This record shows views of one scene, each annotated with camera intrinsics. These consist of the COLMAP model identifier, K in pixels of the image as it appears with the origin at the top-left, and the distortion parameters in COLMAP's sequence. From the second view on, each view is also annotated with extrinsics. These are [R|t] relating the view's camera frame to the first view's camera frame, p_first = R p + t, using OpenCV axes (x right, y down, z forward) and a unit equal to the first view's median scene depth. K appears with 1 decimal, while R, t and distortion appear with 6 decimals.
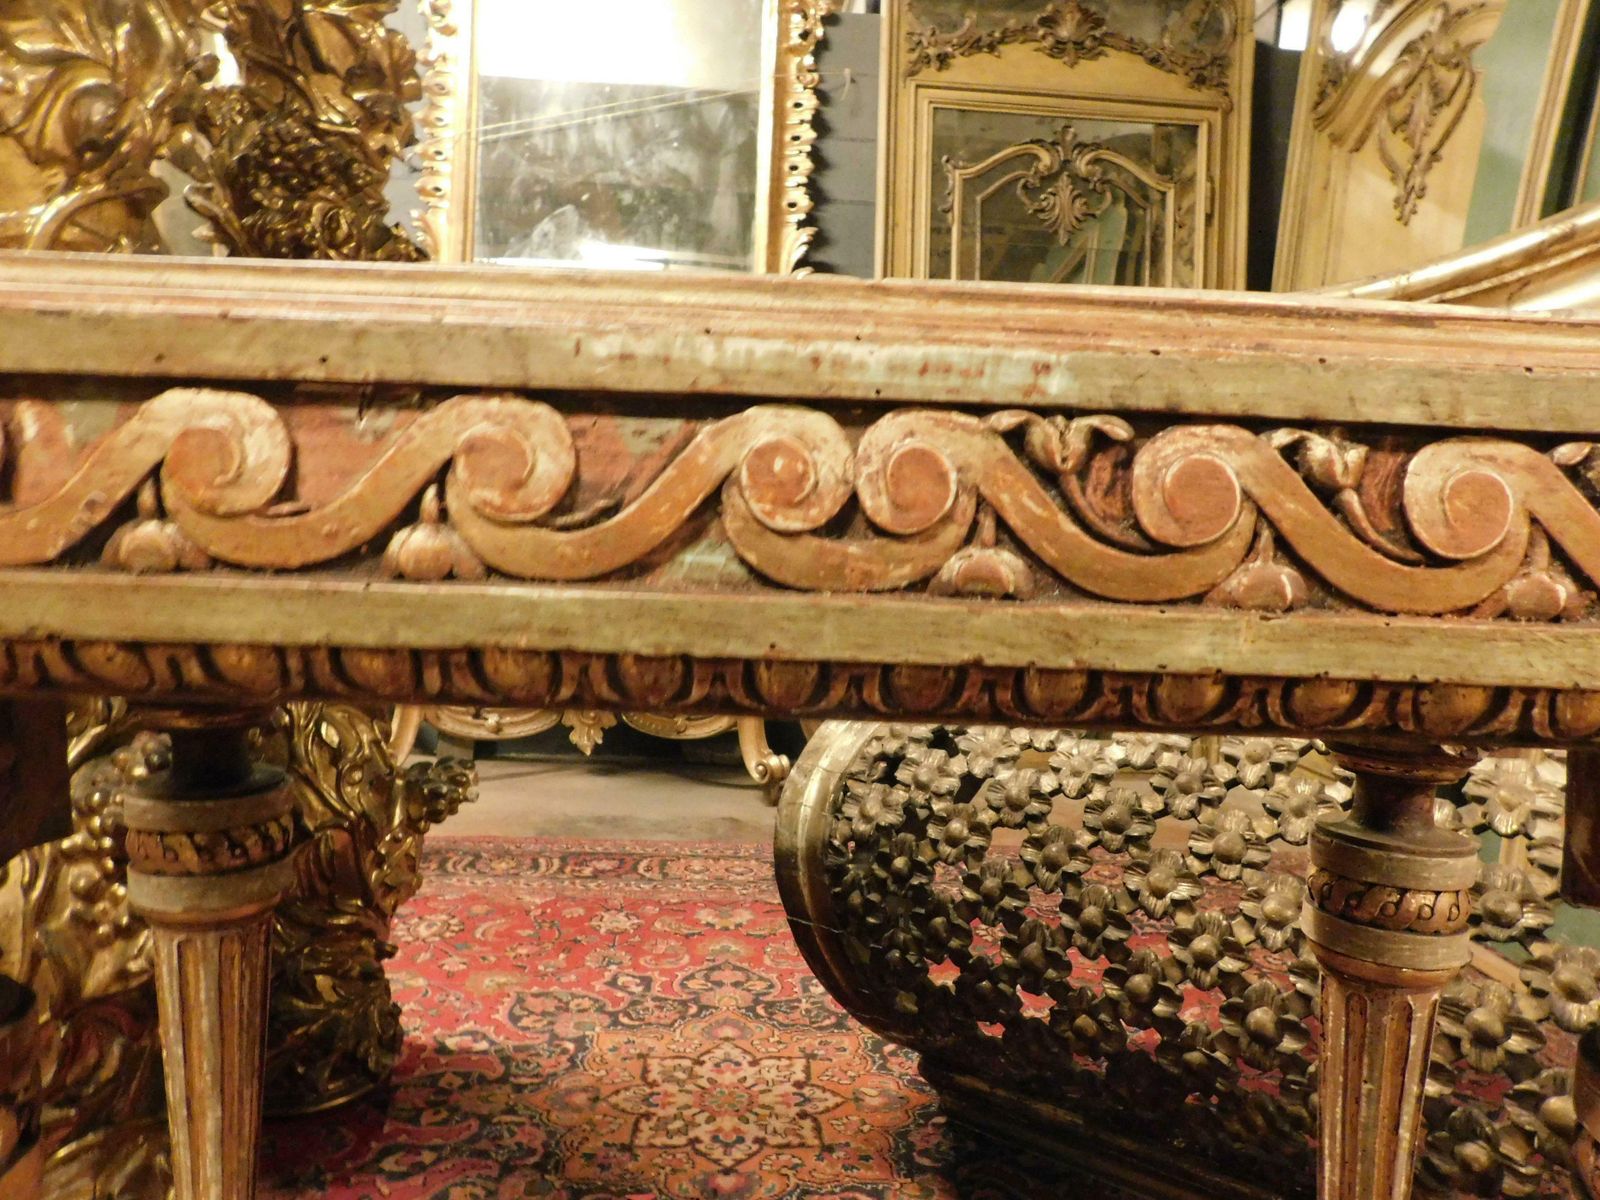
lens RADIAL K [[1138.2, 0, 796.0], [0, 1138.2, 597.5], [0, 0, 1]] dist [-0.047142, 0.068887]
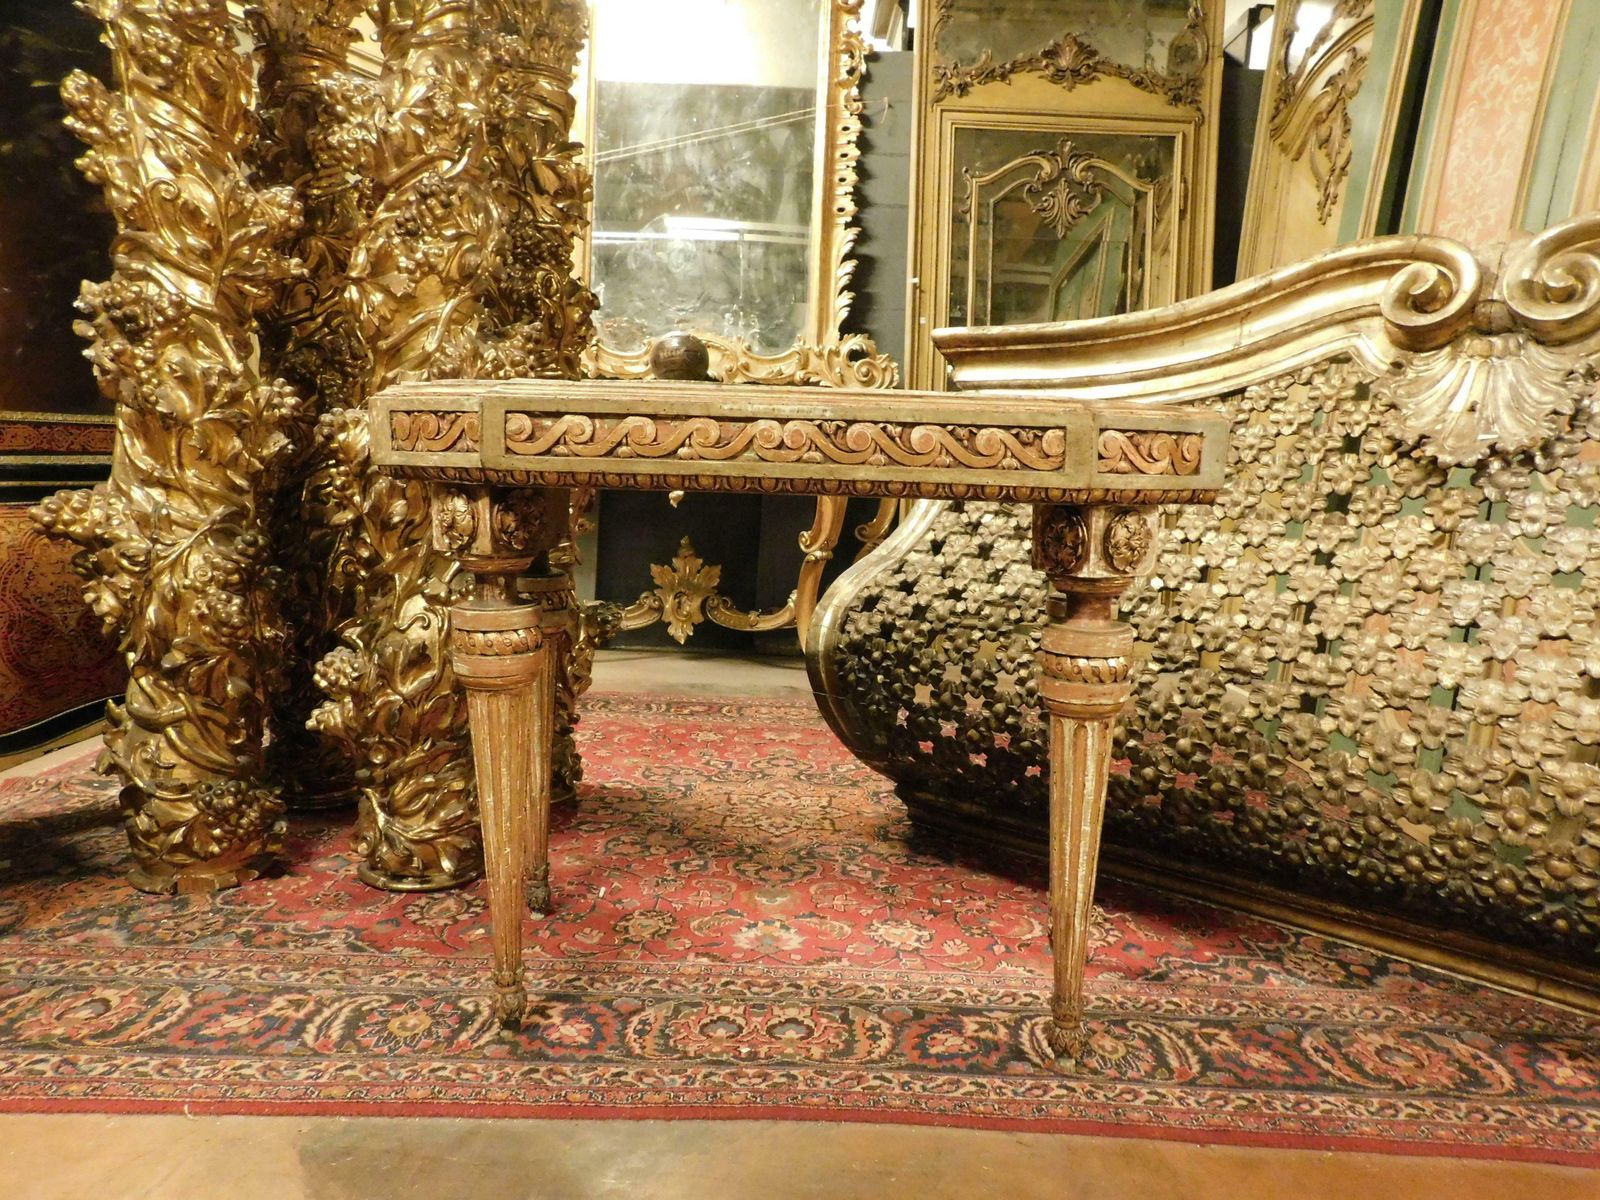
lens RADIAL K [[1138.2, 0, 796.0], [0, 1138.2, 597.5], [0, 0, 1]] dist [-0.047142, 0.068887]
pose [[0.997794, 0.003138, -0.066314, 0.076531], [-0.000183, 0.999008, 0.044531, 0.064415], [0.066388, -0.044421, 0.996805, -0.666023]]
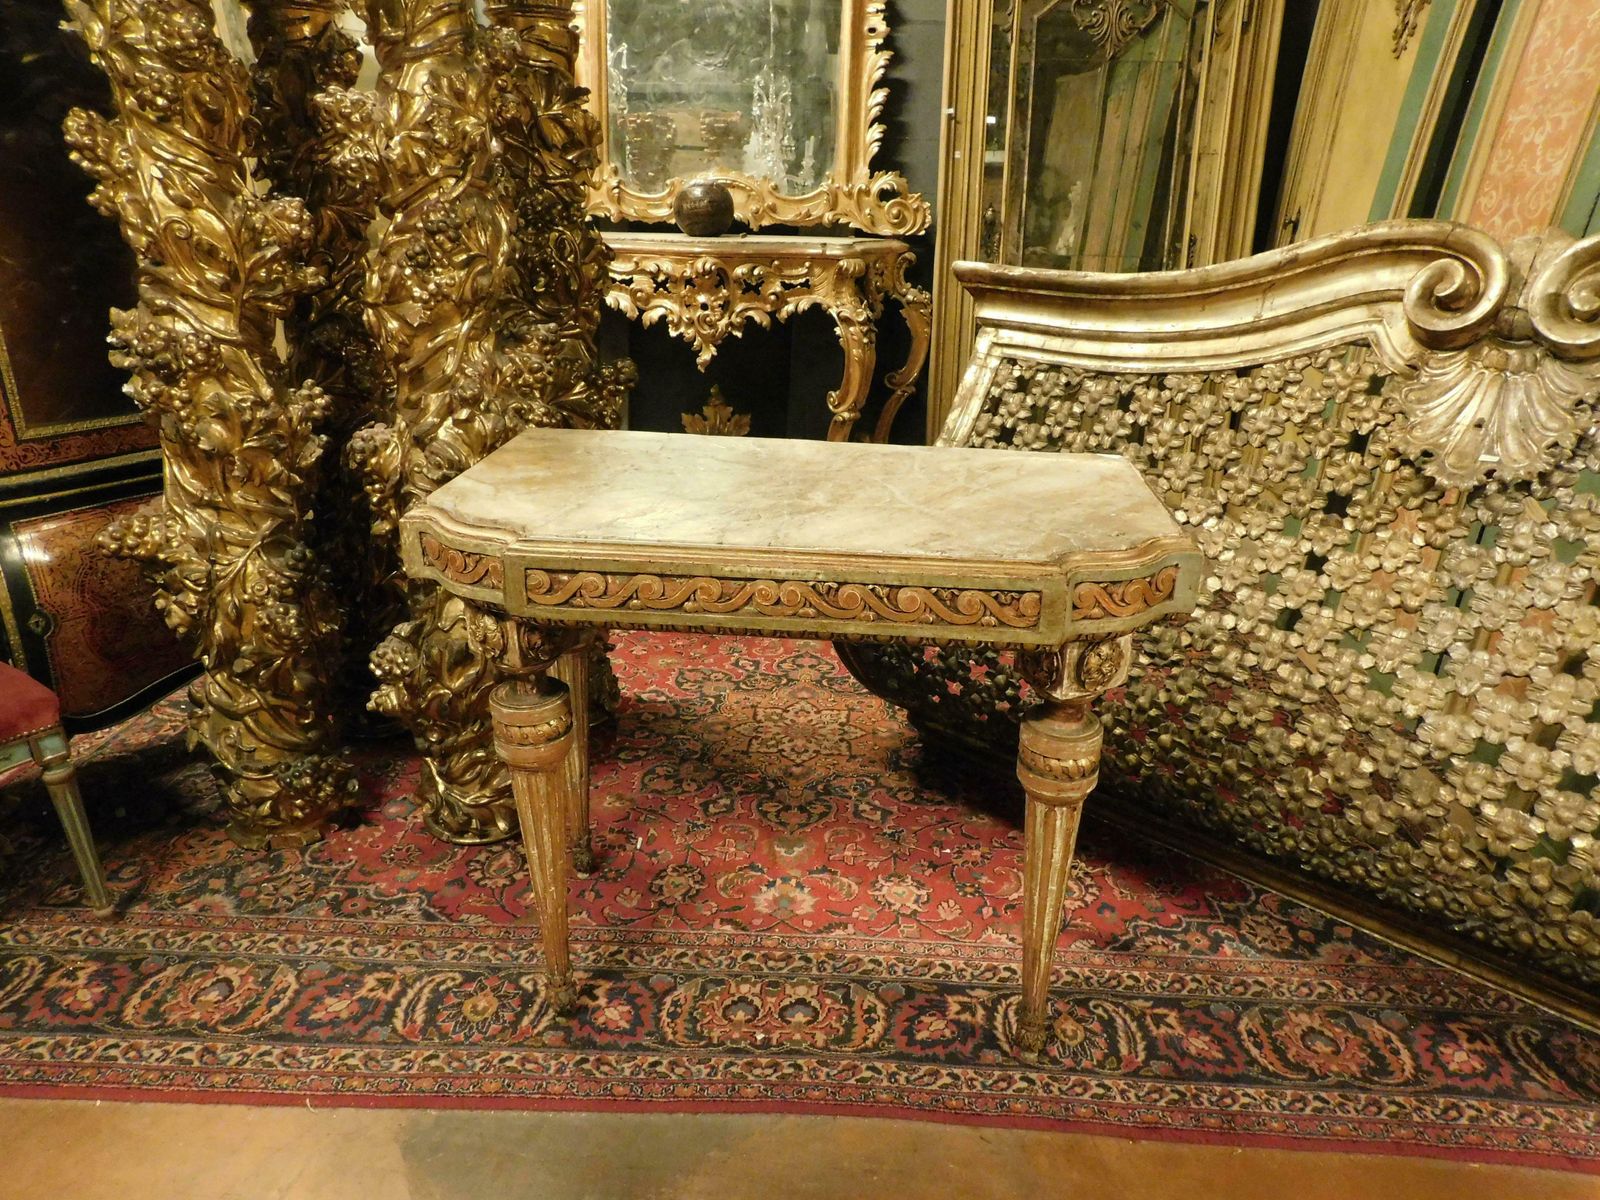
lens RADIAL K [[1138.2, 0, 796.0], [0, 1138.2, 597.5], [0, 0, 1]] dist [-0.047142, 0.068887]
pose [[0.994578, 0.019272, -0.102195, 0.118145], [0.010408, 0.959298, 0.282205, -0.280274], [0.103474, -0.281739, 0.953895, -0.693080]]
